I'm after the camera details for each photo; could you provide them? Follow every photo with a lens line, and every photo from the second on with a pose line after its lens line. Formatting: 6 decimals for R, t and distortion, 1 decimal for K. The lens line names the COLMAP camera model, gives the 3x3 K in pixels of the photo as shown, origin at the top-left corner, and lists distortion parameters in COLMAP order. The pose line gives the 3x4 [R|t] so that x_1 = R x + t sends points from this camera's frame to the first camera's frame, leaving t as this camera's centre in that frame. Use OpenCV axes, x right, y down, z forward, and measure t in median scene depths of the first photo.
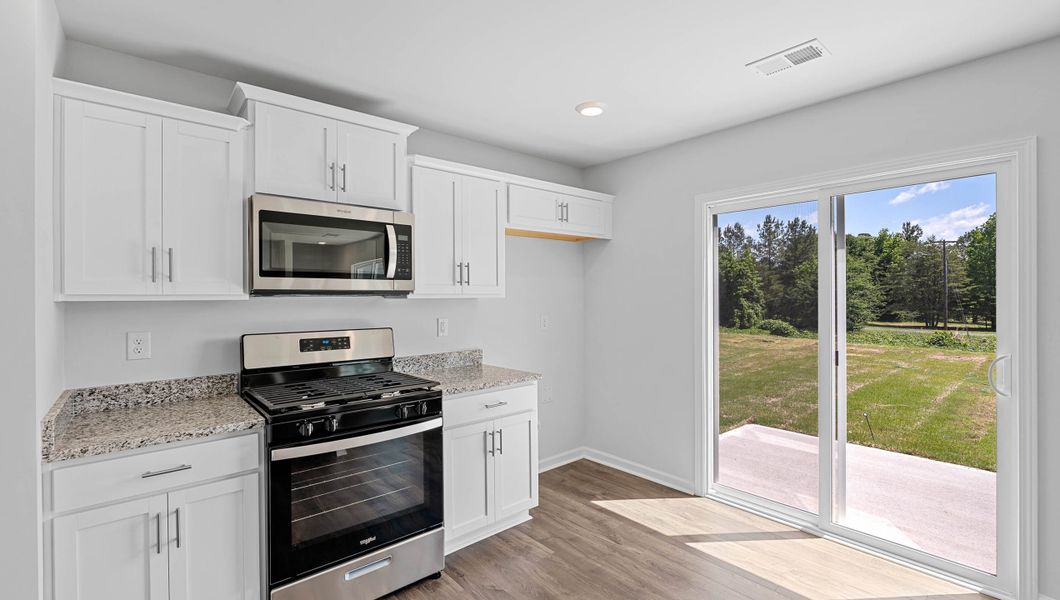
lens RADIAL K [[460.5, 0, 532.0], [0, 460.5, 295.7], [0, 0, 1]] dist [-0.001556, -0.000060]
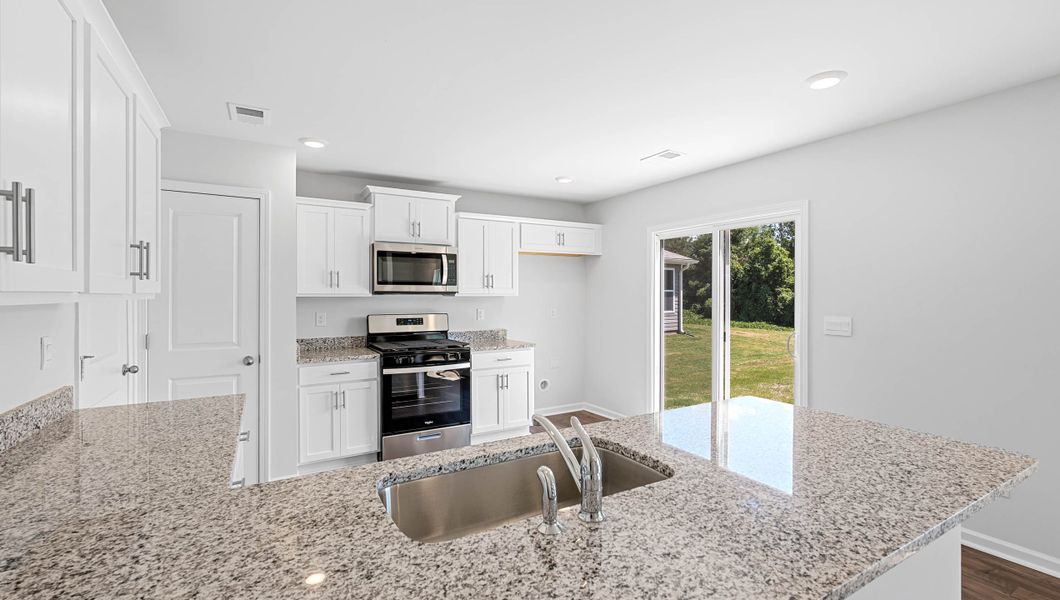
lens RADIAL K [[460.5, 0, 532.0], [0, 460.5, 295.7], [0, 0, 1]] dist [-0.001556, -0.000060]
pose [[0.982571, 0.005675, -0.185801, 0.343887], [-0.004819, 0.999976, 0.005060, -0.006052], [0.185825, -0.004076, 0.982574, -0.657753]]
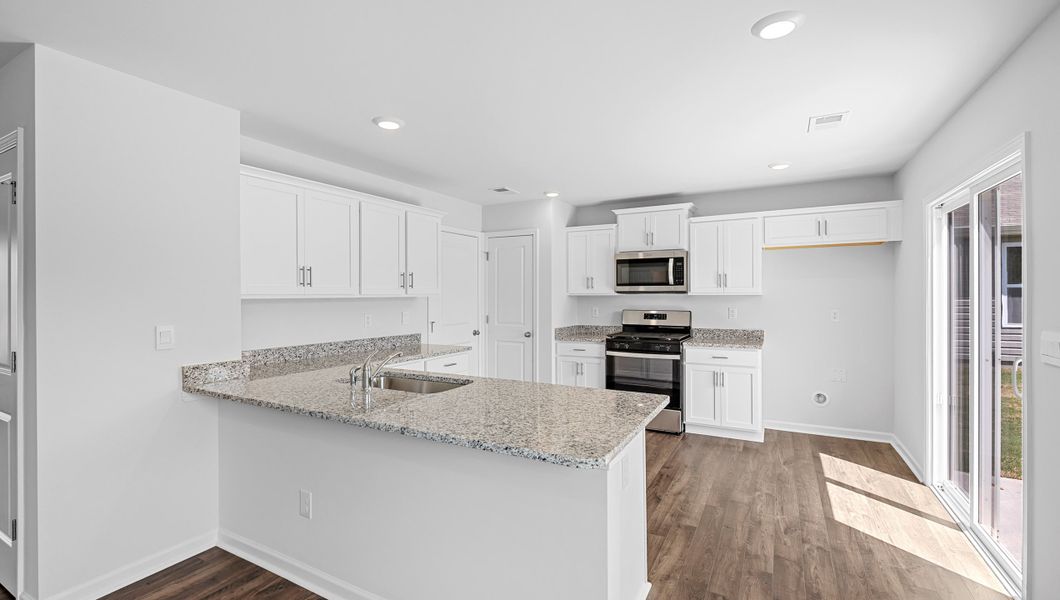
lens RADIAL K [[460.5, 0, 532.0], [0, 460.5, 295.7], [0, 0, 1]] dist [-0.001556, -0.000060]
pose [[0.351871, 0.006891, -0.936023, 1.315359], [0.002846, 0.999960, 0.008431, -0.009397], [0.936044, -0.005631, 0.351838, -0.264020]]
